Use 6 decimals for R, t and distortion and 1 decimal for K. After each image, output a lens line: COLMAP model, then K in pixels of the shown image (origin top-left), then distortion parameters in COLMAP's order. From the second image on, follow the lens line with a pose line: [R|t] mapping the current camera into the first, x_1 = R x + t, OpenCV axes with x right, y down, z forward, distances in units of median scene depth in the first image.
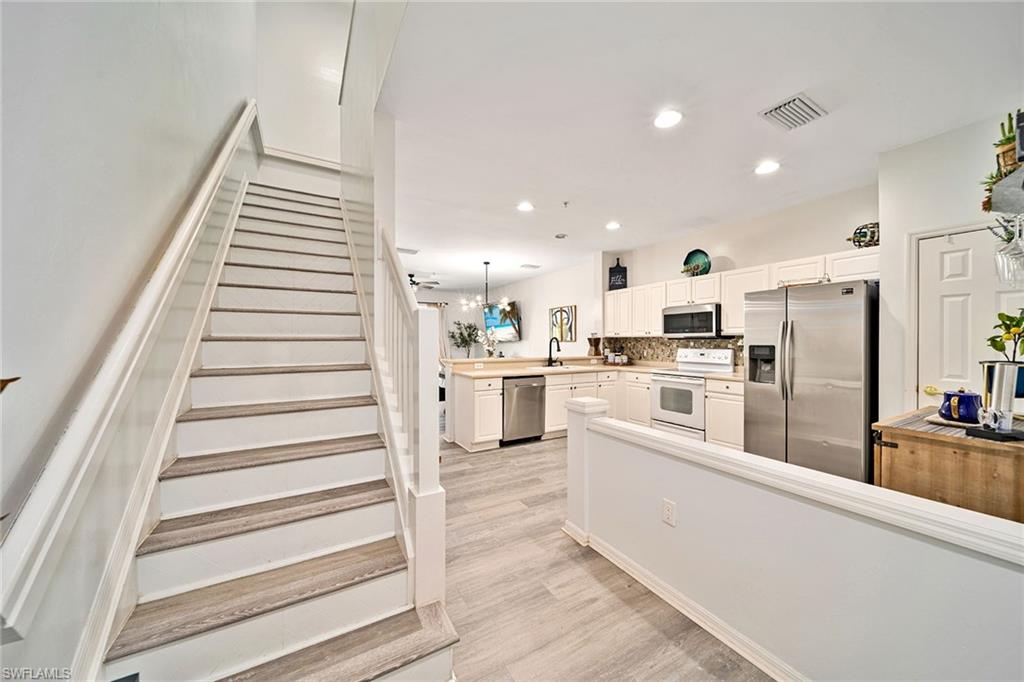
lens RADIAL K [[360.2, 0, 518.5], [0, 360.2, 340.9], [0, 0, 1]] dist [-0.001593, -0.000206]
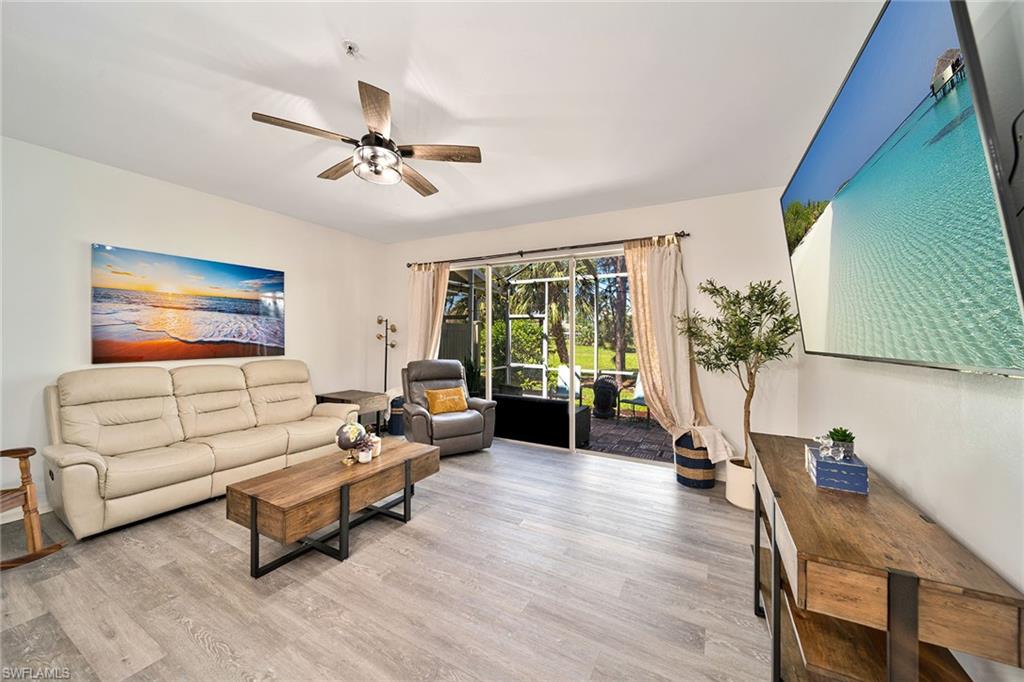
lens RADIAL K [[370.5, 0, 514.1], [0, 370.5, 327.4], [0, 0, 1]] dist [0.012430, 0.000000]
pose [[0.524400, -0.011487, -0.851395, 0.022333], [-0.010183, 0.999753, -0.019760, -0.017325], [0.851411, 0.019032, 0.524153, 1.461003]]
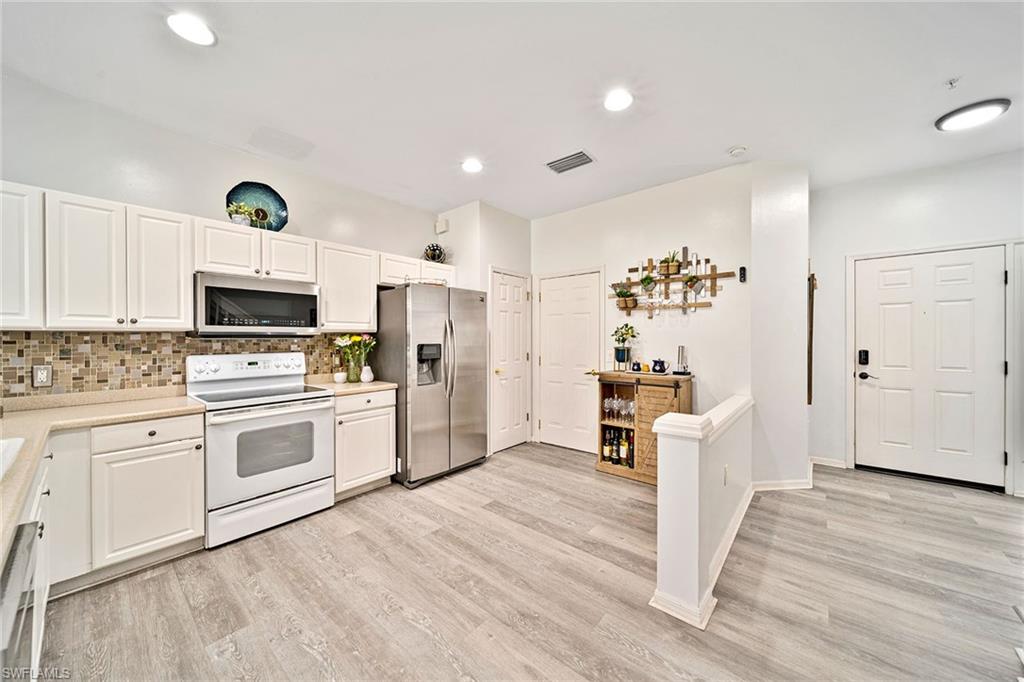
lens RADIAL K [[360.2, 0, 518.5], [0, 360.2, 340.9], [0, 0, 1]] dist [-0.001593, -0.000206]
pose [[-0.337811, -0.002138, 0.941212, -0.177324], [0.006966, 0.999964, 0.004771, 0.001135], [-0.941188, 0.008169, -0.337784, 0.728030]]
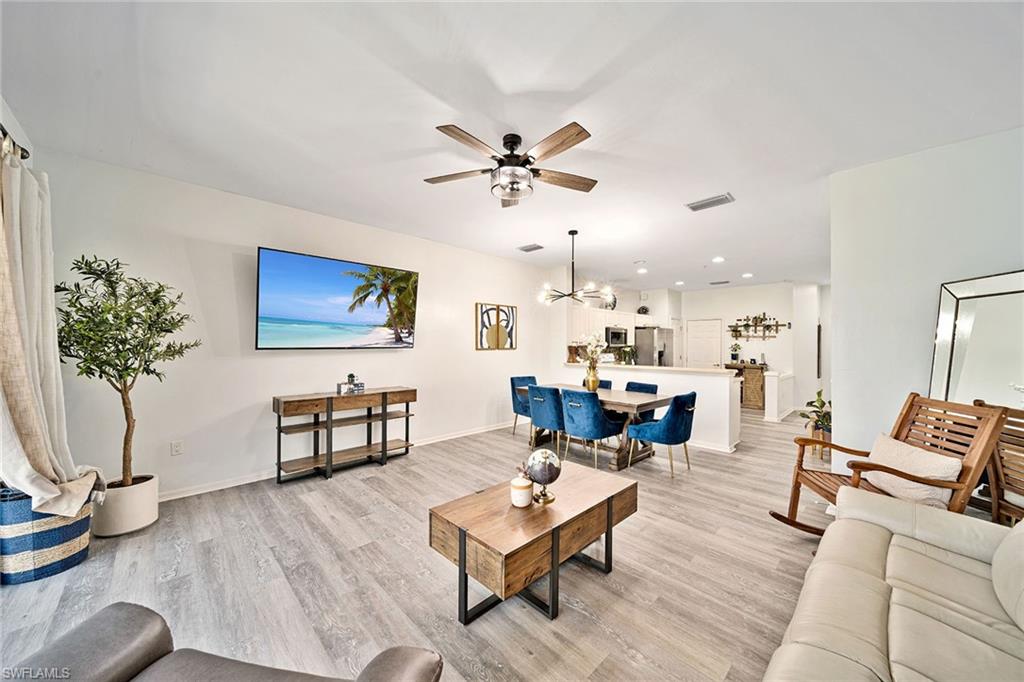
lens RADIAL K [[360.2, 0, 518.5], [0, 360.2, 340.9], [0, 0, 1]] dist [-0.001593, -0.000206]
pose [[-0.250923, 0.011230, 0.967942, -0.932133], [-0.007538, 0.999880, -0.013555, -0.009244], [-0.967978, -0.010698, -0.250808, 1.673656]]
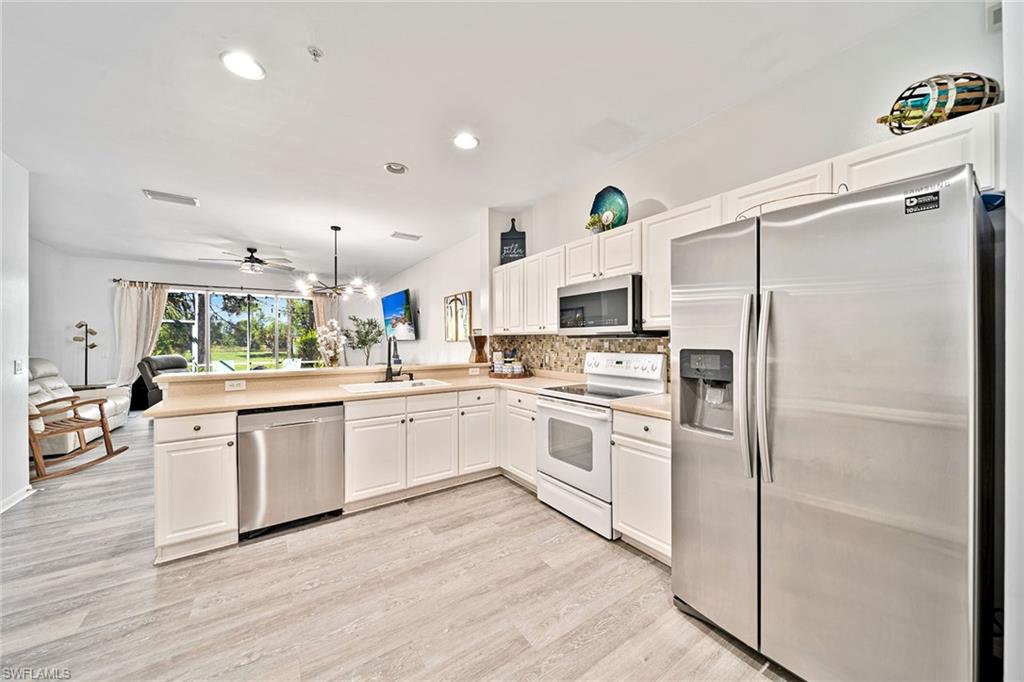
lens RADIAL K [[360.2, 0, 518.5], [0, 360.2, 340.9], [0, 0, 1]] dist [-0.001593, -0.000206]
pose [[0.996564, -0.003757, 0.082747, 0.268418], [0.003610, 0.999992, 0.001921, -0.000371], [-0.082753, -0.001615, 0.996569, 0.376769]]
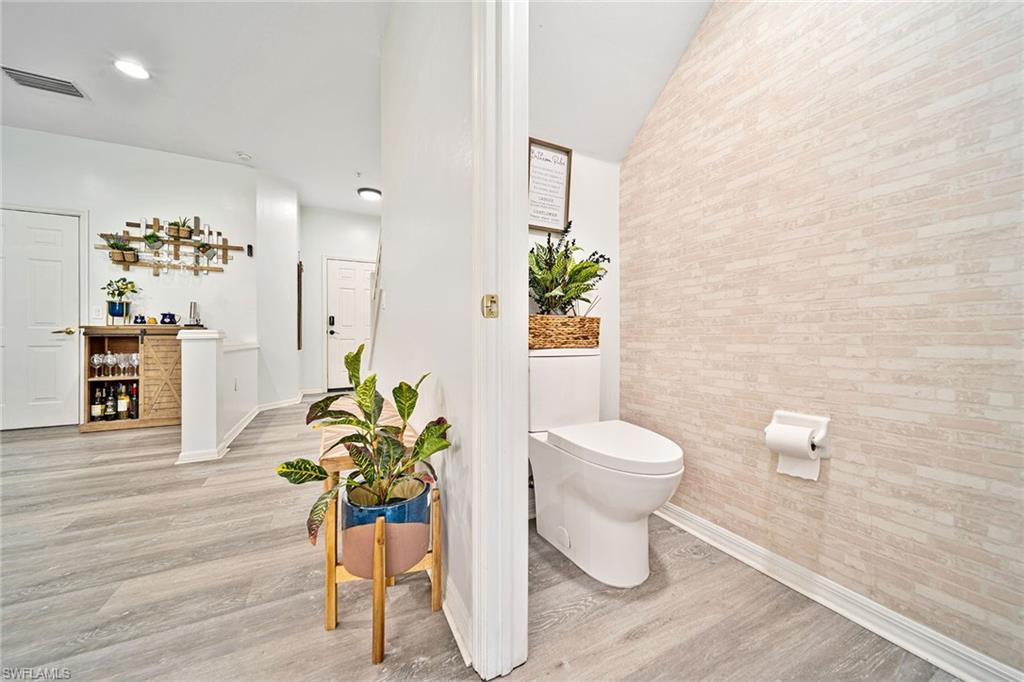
lens RADIAL K [[364.4, 0, 517.3], [0, 364.4, 336.7], [0, 0, 1]] dist [-0.000900, -0.000132]
pose [[-0.998746, 0.006835, 0.049590, -0.367601], [0.007049, 0.999967, 0.004149, 0.087719], [-0.049560, 0.004493, -0.998761, 0.947869]]
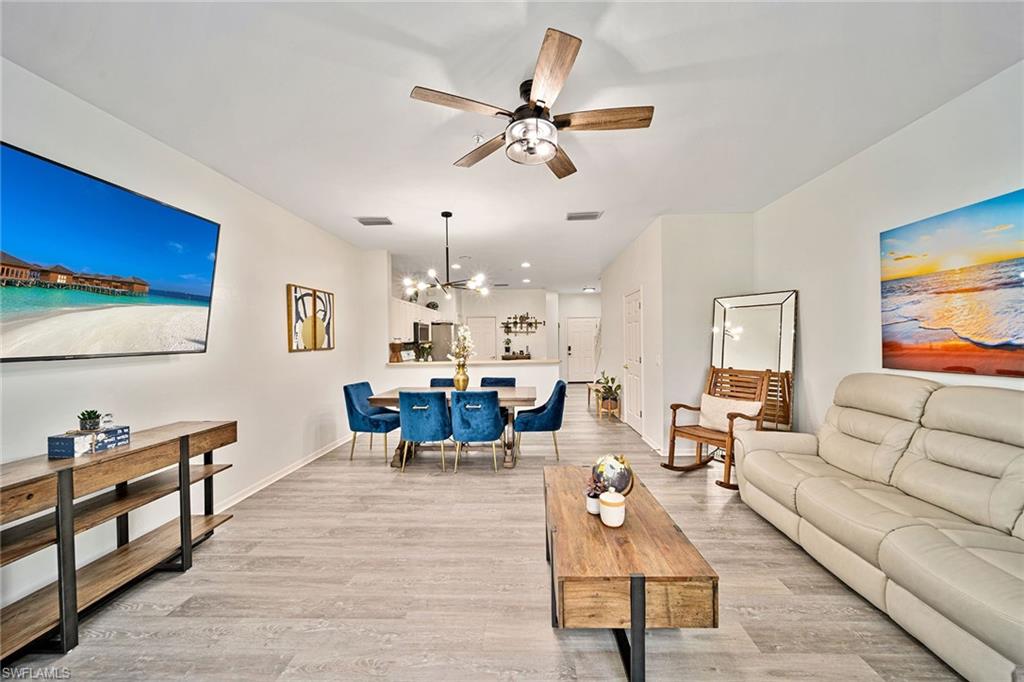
lens RADIAL K [[360.2, 0, 518.5], [0, 360.2, 340.9], [0, 0, 1]] dist [-0.001593, -0.000206]
pose [[-0.846702, 0.014013, 0.531882, -0.659819], [0.016749, 0.999860, 0.000321, -0.011196], [-0.531803, 0.009180, -0.846818, 1.904562]]
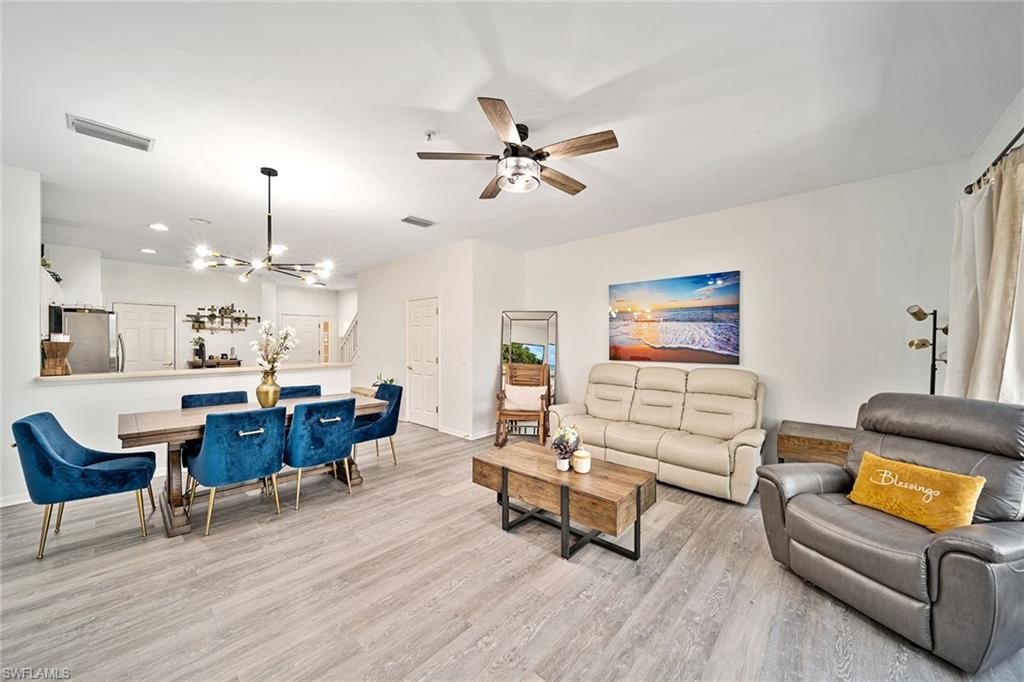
lens RADIAL K [[362.7, 0, 514.6], [0, 362.7, 340.6], [0, 0, 1]] dist [0.004832, -0.000087]
pose [[-0.953010, -0.001381, -0.302935, -0.317283], [-0.001358, 0.999999, -0.000286, -0.013430], [0.302936, 0.000138, -0.953011, 2.009565]]
